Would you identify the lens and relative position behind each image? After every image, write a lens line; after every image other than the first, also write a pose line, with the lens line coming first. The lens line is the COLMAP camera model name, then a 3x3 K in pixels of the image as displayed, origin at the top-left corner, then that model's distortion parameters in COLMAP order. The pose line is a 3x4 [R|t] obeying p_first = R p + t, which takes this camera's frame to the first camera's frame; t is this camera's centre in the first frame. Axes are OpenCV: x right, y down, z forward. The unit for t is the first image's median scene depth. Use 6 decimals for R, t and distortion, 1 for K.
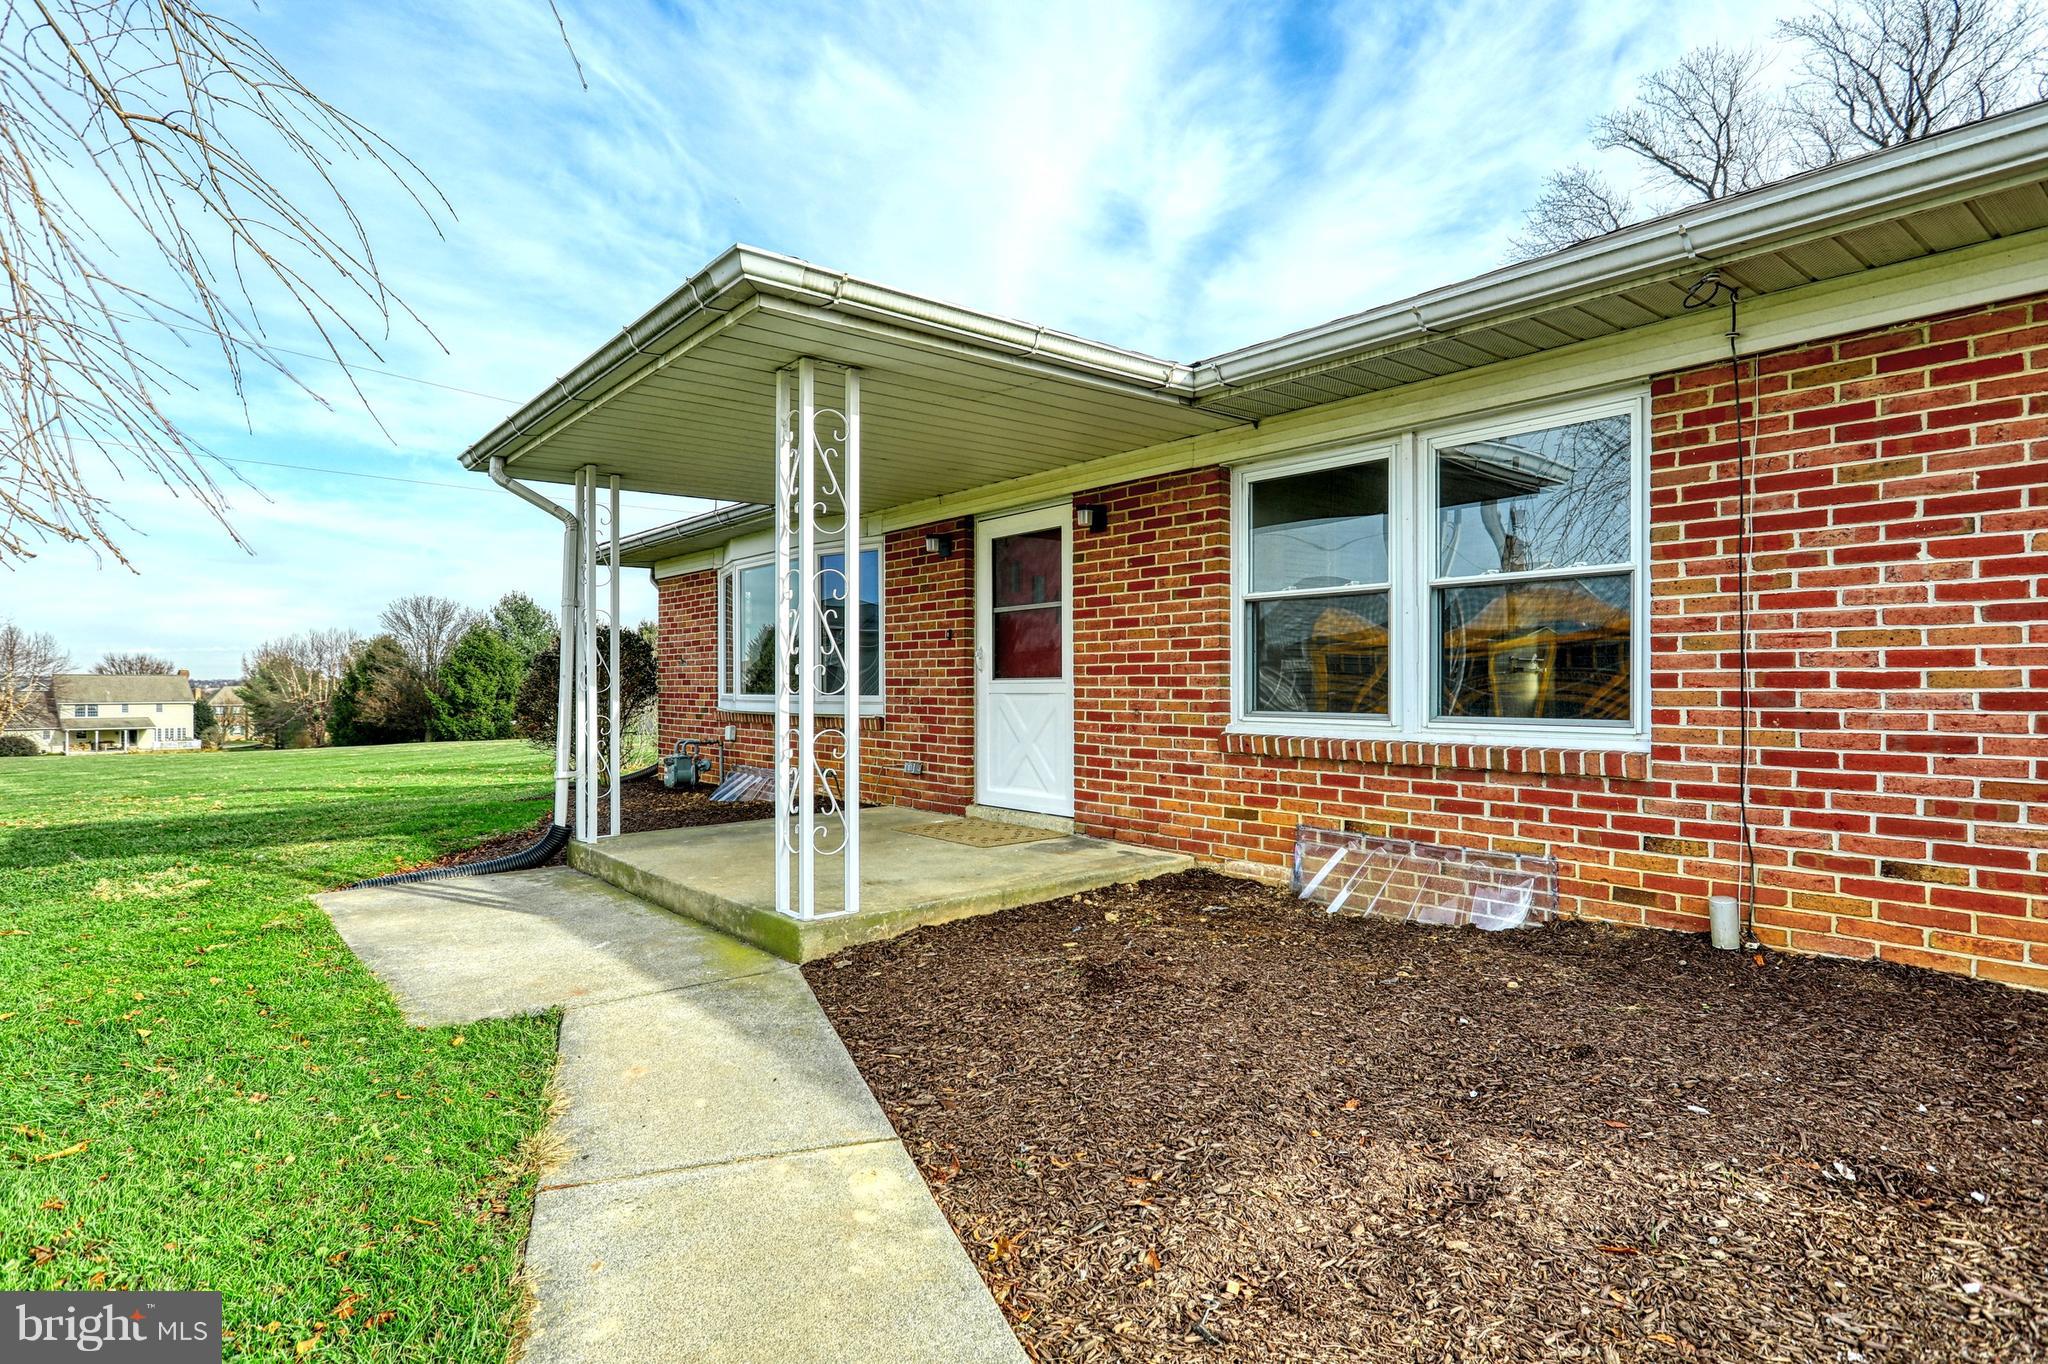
lens RADIAL K [[1054.8, 0, 1035.5], [0, 1054.8, 694.9], [0, 0, 1]] dist [-0.004101, 0.001055]
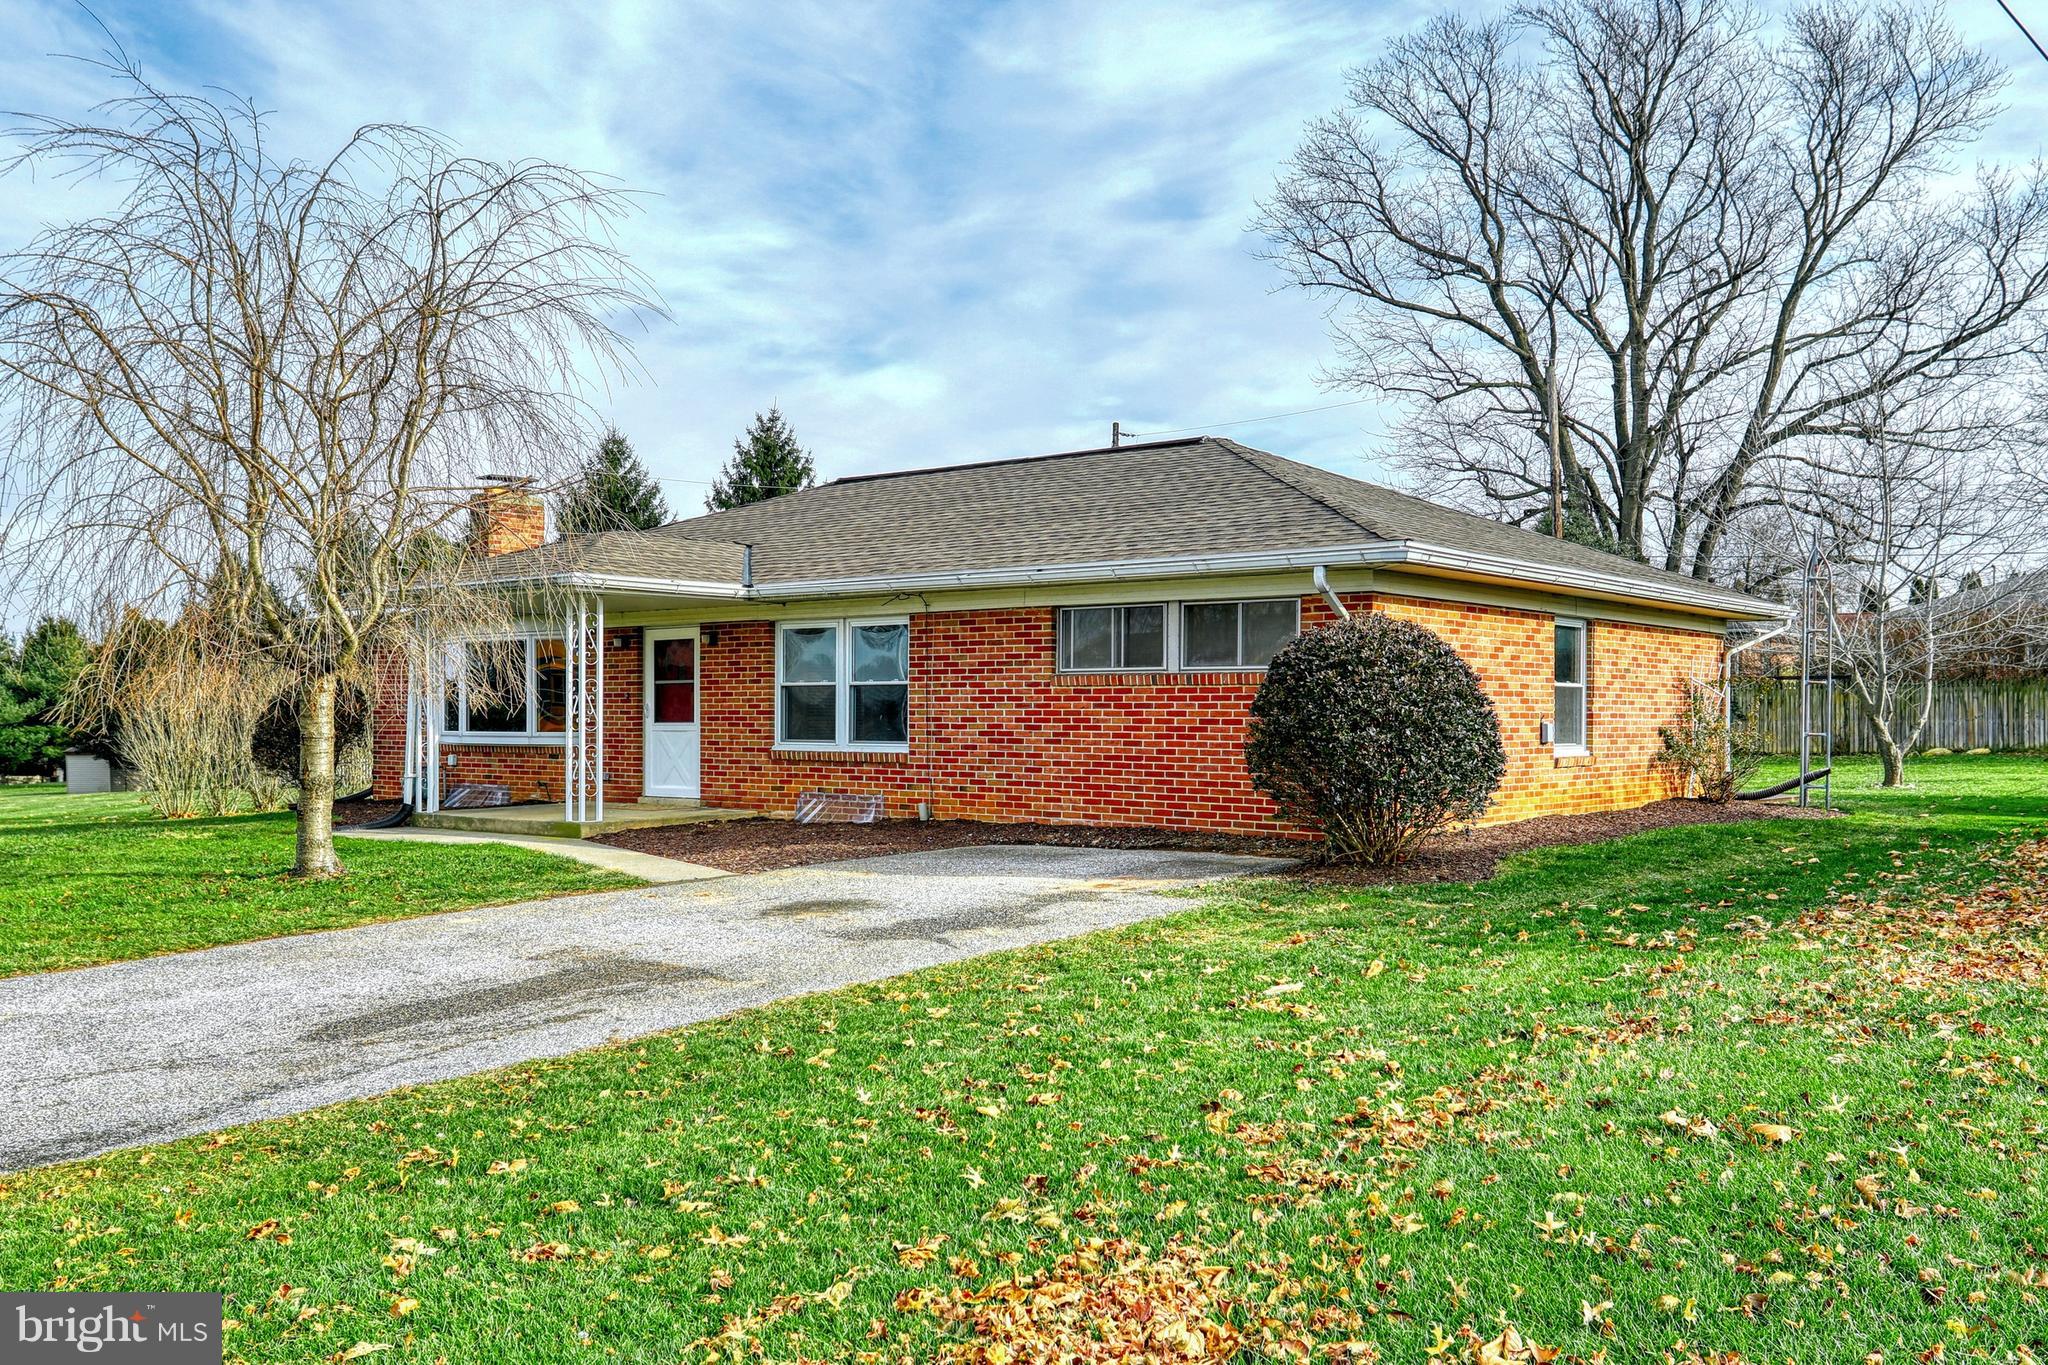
lens RADIAL K [[1827.4, 0, 1016.9], [0, 1827.4, 681.7], [0, 0, 1]] dist [0.015791, 0.009391]
pose [[0.984920, 0.003686, 0.172969, 0.034909], [0.000843, 0.999659, -0.026104, -0.004062], [-0.173006, 0.025857, 0.984581, -2.776998]]
